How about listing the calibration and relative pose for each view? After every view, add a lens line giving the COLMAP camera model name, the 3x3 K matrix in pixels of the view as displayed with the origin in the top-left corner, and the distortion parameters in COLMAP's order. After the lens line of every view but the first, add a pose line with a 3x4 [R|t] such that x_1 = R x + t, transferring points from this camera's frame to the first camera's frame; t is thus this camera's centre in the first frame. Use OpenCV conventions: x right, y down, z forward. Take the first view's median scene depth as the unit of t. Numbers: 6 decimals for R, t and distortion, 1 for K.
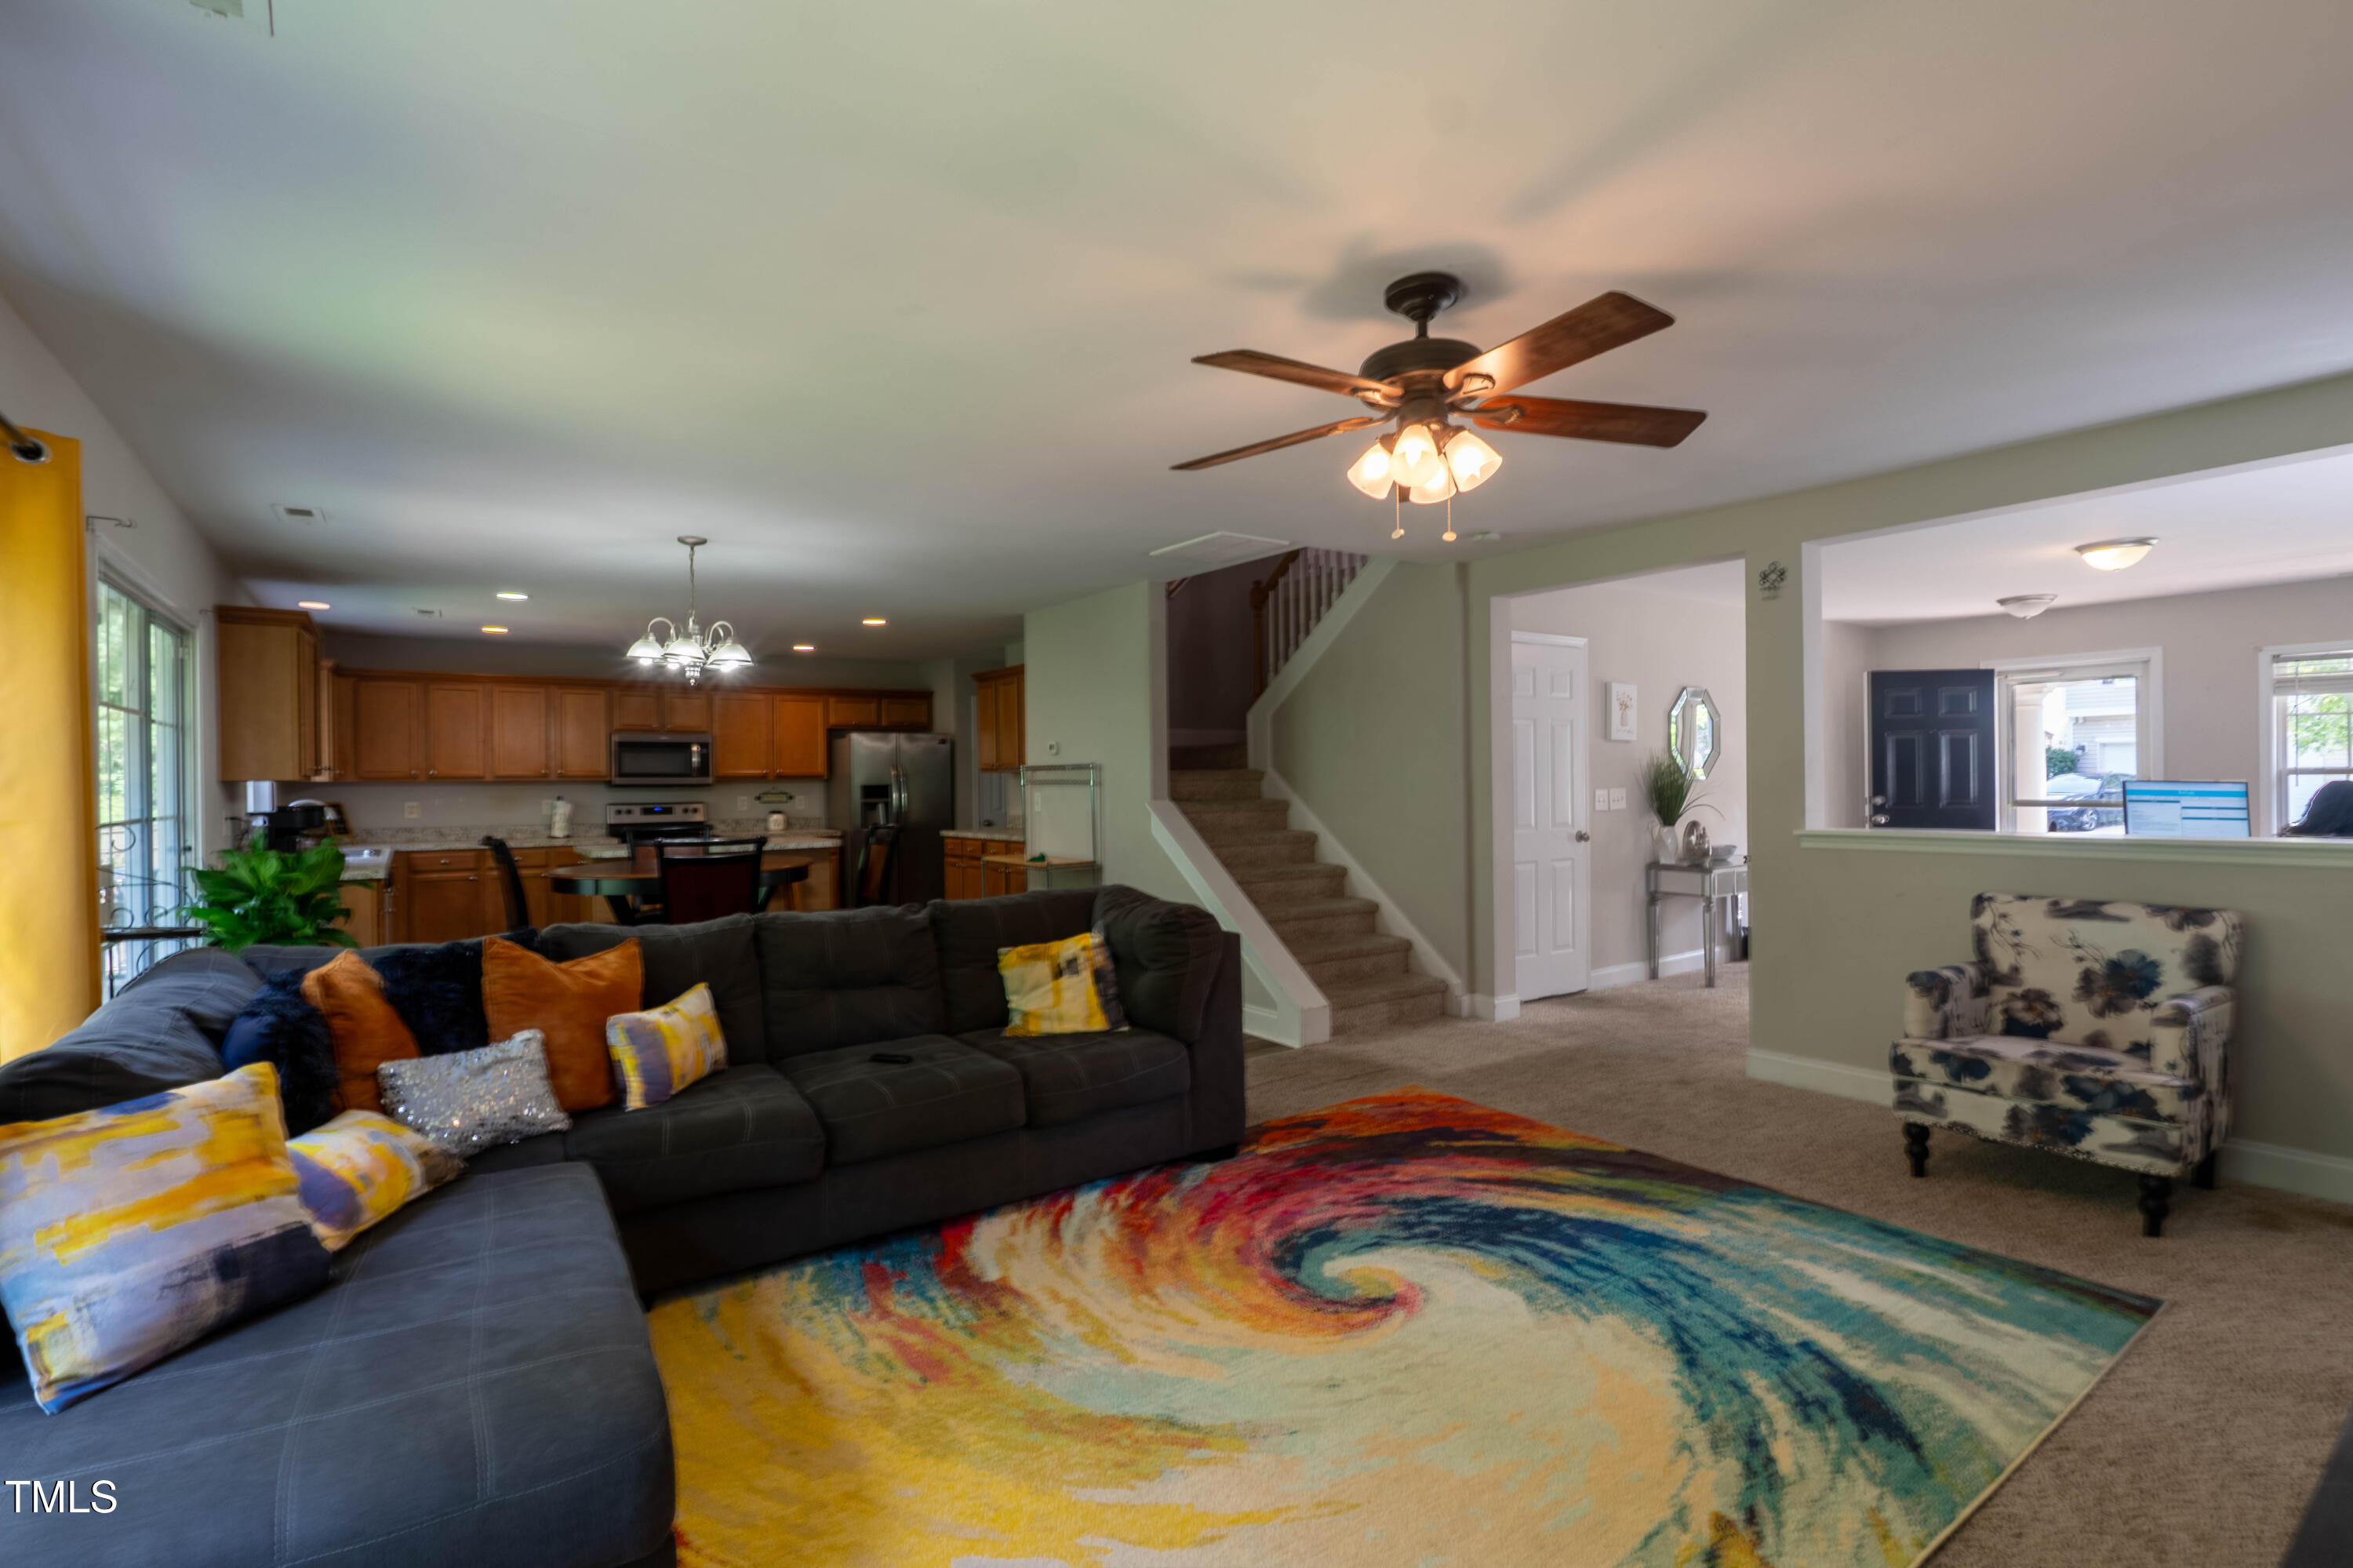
lens RADIAL K [[1081.5, 0, 1171.4], [0, 1081.5, 779.1], [0, 0, 1]] dist [-0.006736, 0.000022]
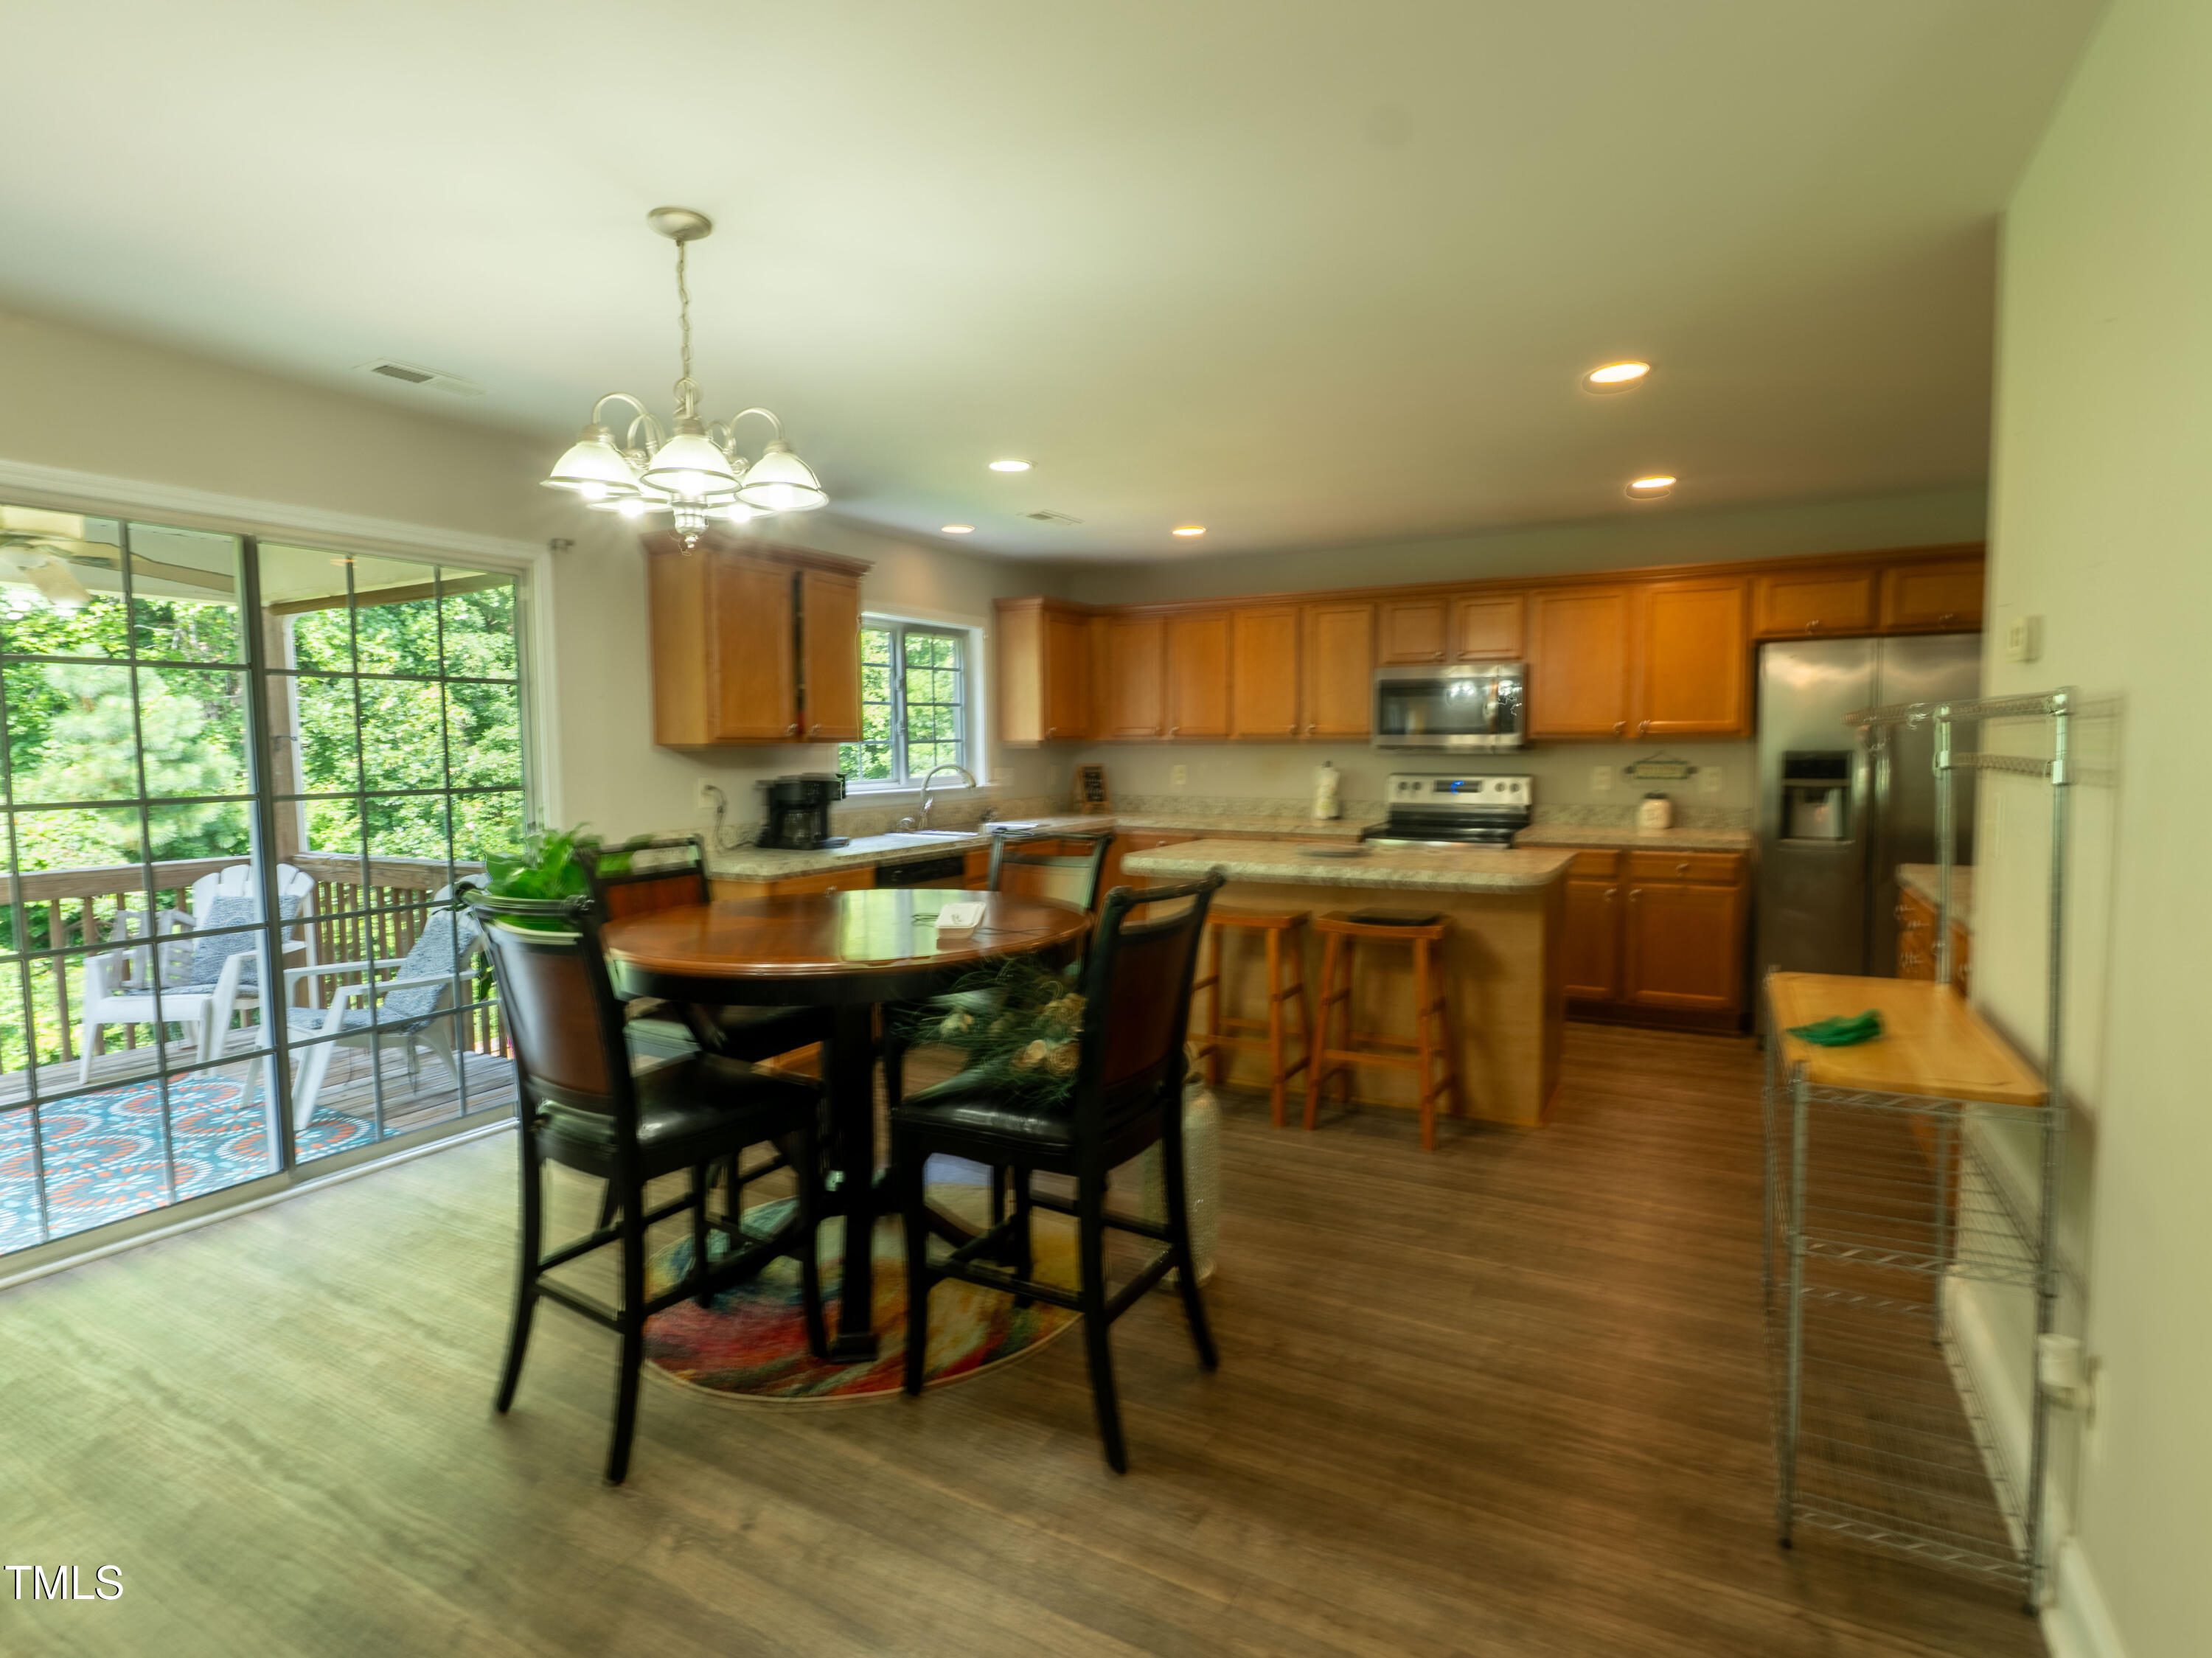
lens RADIAL K [[1136.6, 0, 1106.0], [0, 1136.6, 829.0], [0, 0, 1]] dist [-0.012341, 0.001040]
pose [[0.435986, 0.077178, -0.896638, 0.131076], [0.001446, 0.996255, 0.086456, -0.014080], [0.899952, -0.038990, 0.434241, 1.520509]]
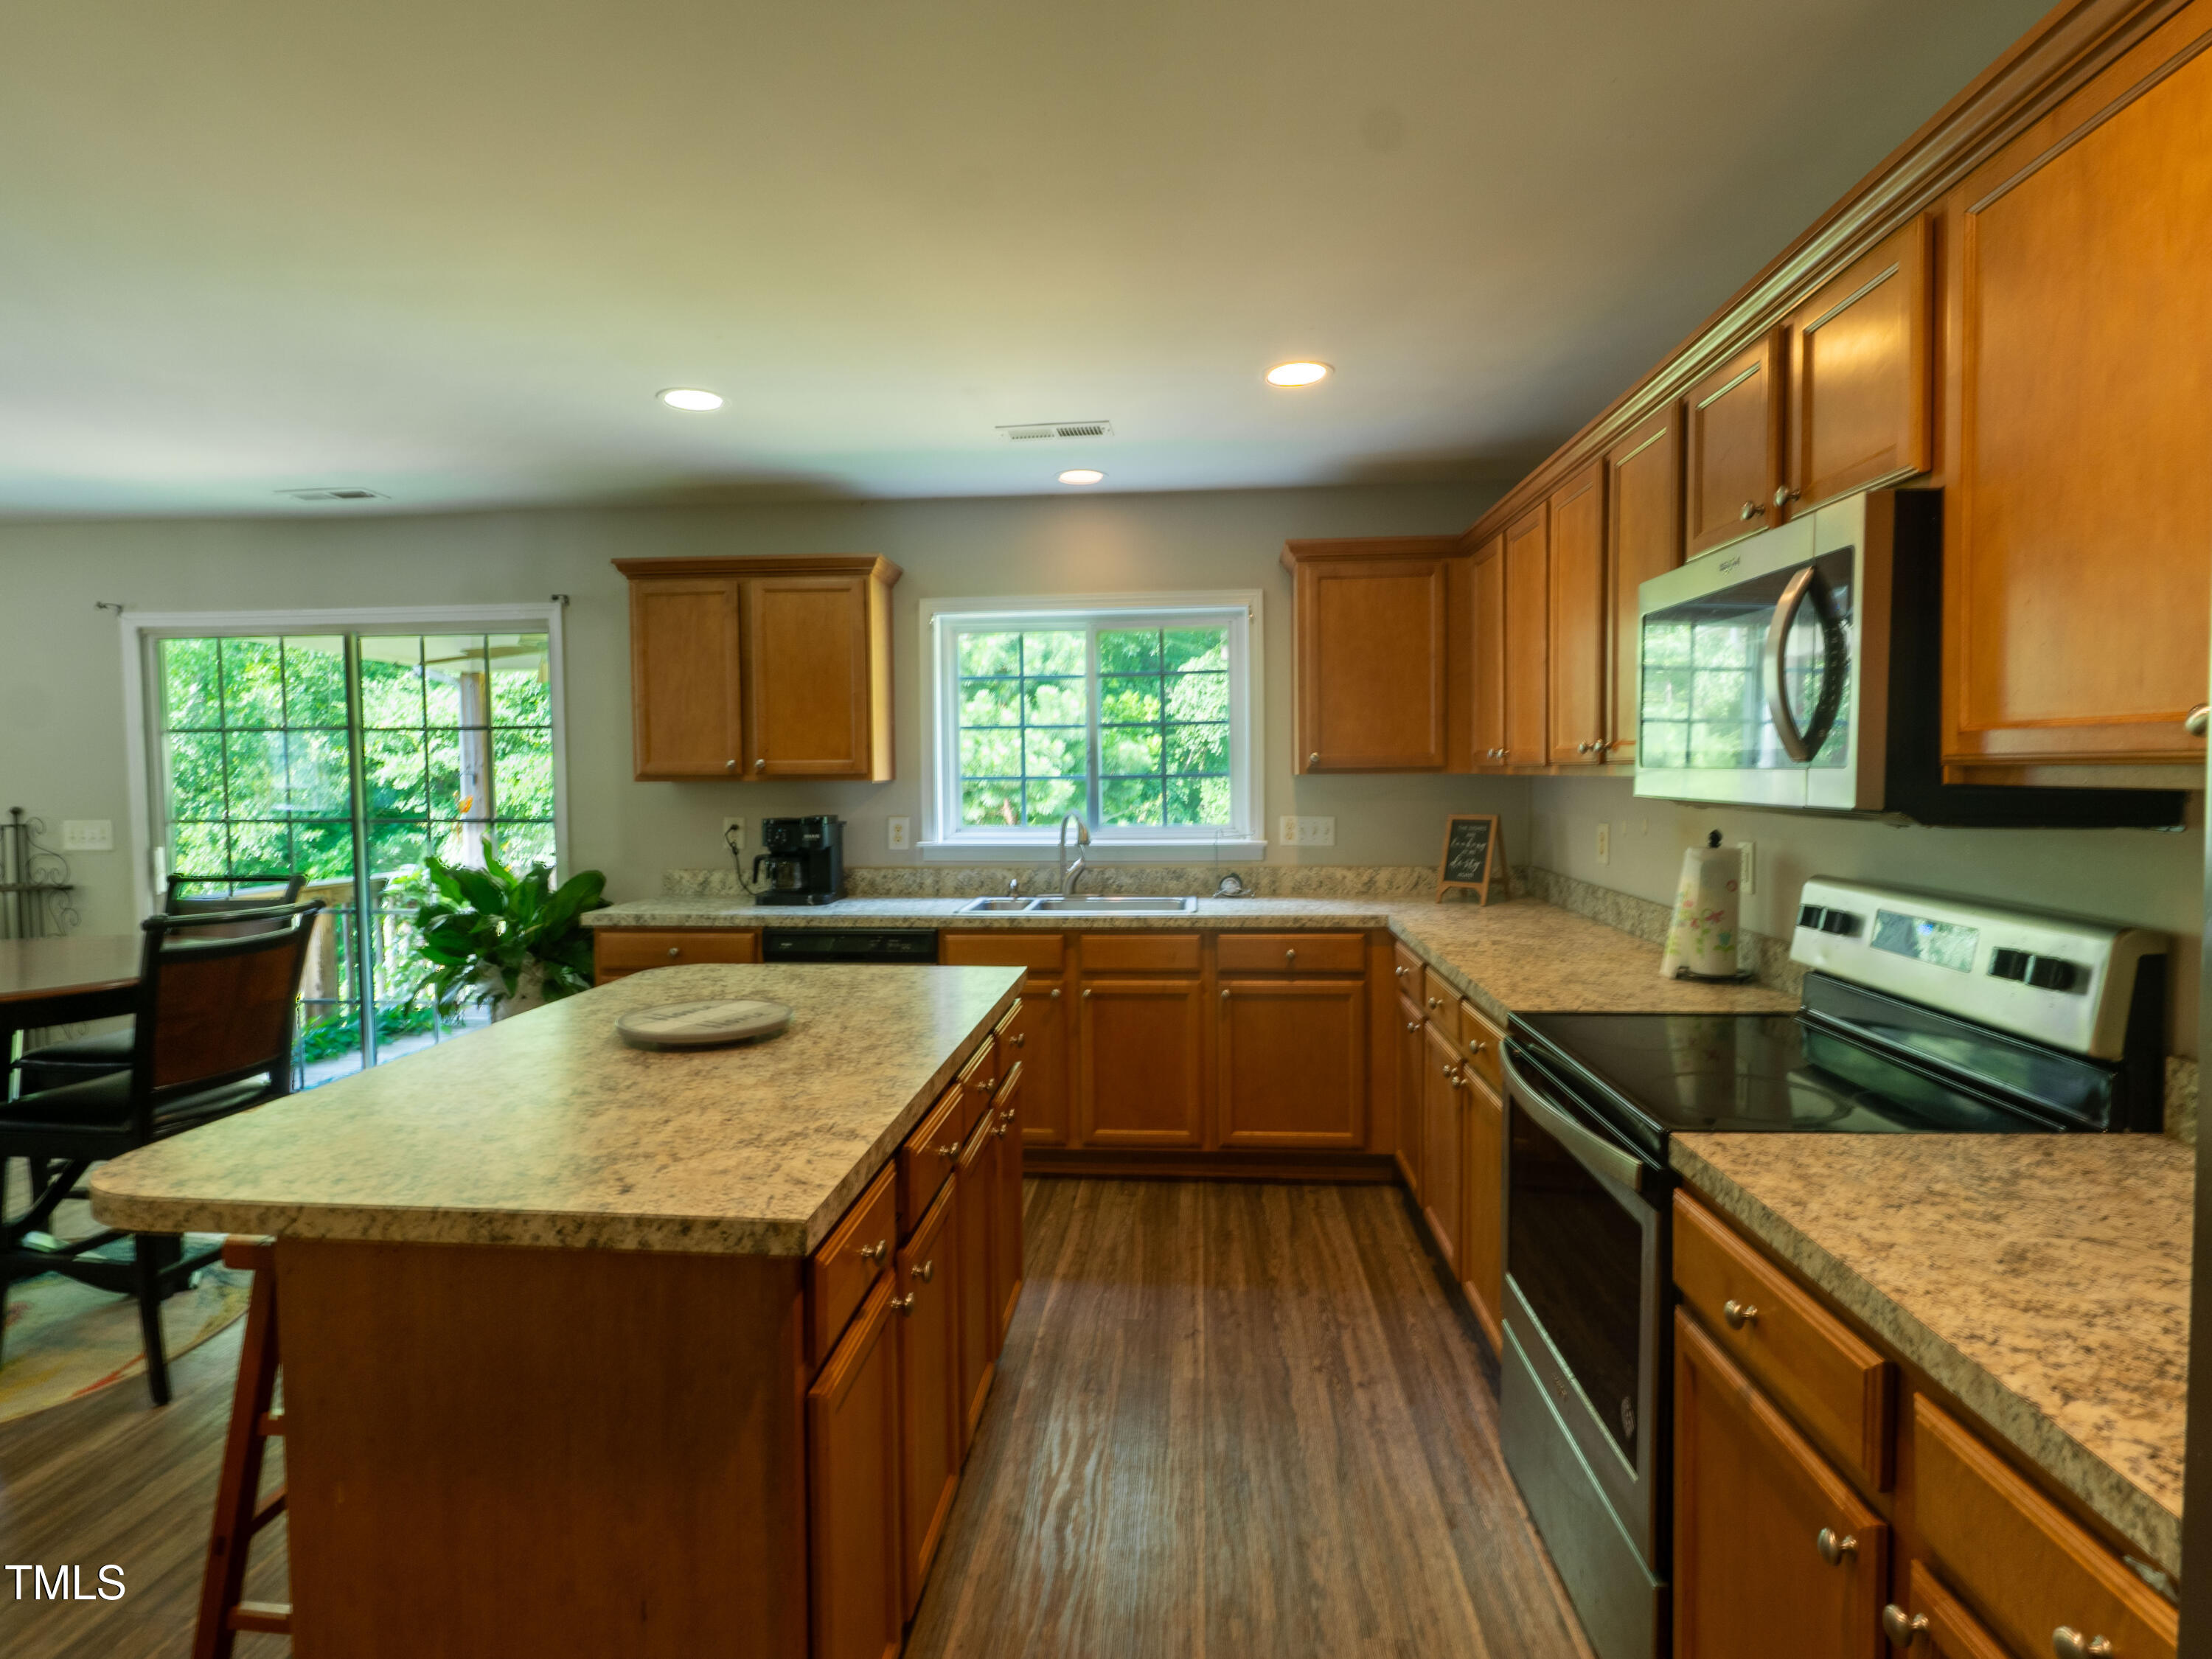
lens RADIAL K [[1136.7, 0, 1106.0], [0, 1136.7, 829.5], [0, 0, 1]] dist [-0.012341, 0.001040]
pose [[-0.640343, 0.055527, -0.766079, -0.675435], [0.015948, 0.998130, 0.059016, -0.012846], [0.767923, 0.025573, -0.640031, 3.005465]]
